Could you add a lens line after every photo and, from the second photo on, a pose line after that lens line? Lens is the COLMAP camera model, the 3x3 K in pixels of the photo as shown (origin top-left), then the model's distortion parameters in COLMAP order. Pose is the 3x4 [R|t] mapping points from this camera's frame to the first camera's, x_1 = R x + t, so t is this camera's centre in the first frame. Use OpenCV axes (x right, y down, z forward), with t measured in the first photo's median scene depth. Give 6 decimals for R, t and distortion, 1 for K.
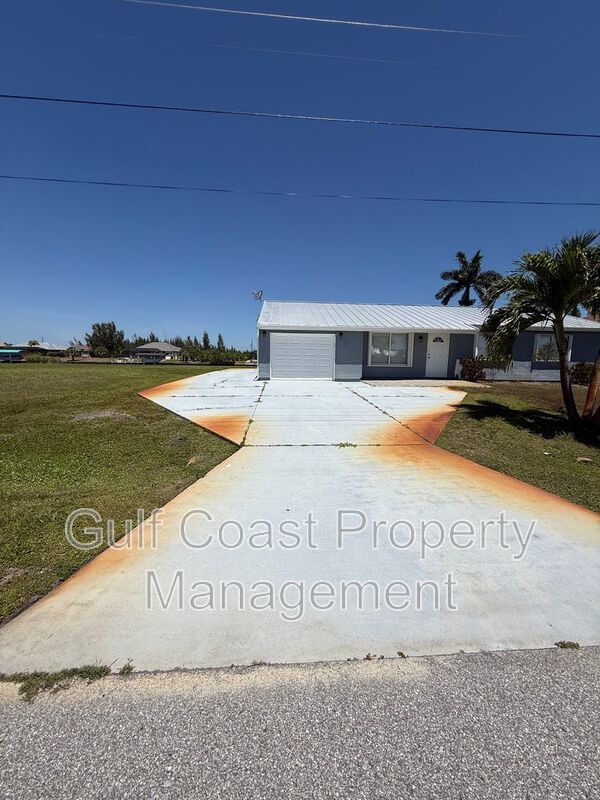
lens RADIAL K [[318.8, 0, 300.0], [0, 318.8, 400.0], [0, 0, 1]] dist [-0.000321, 0.000070]
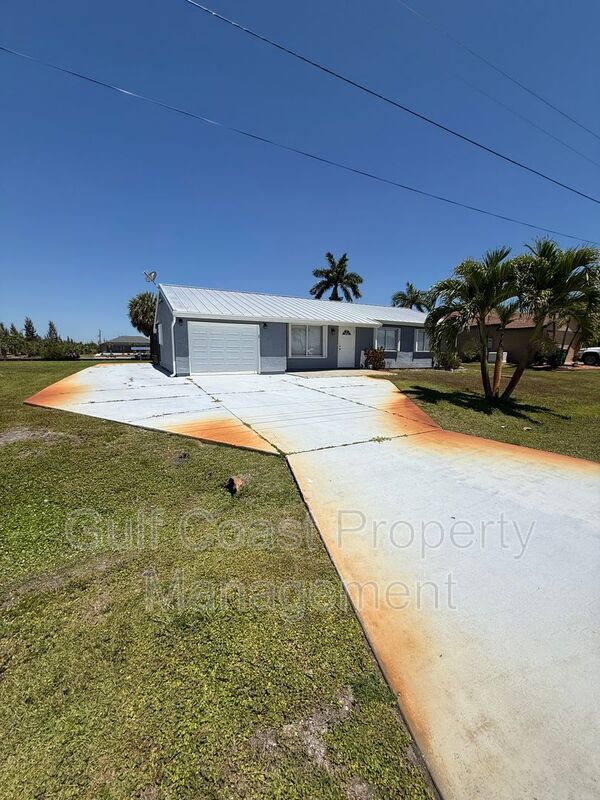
lens RADIAL K [[318.8, 0, 300.0], [0, 318.8, 400.0], [0, 0, 1]] dist [-0.000321, 0.000070]
pose [[0.913991, -0.068923, 0.399836, -0.158331], [0.059124, 0.997572, 0.036808, -0.009978], [-0.401403, -0.010003, 0.915847, 0.070815]]
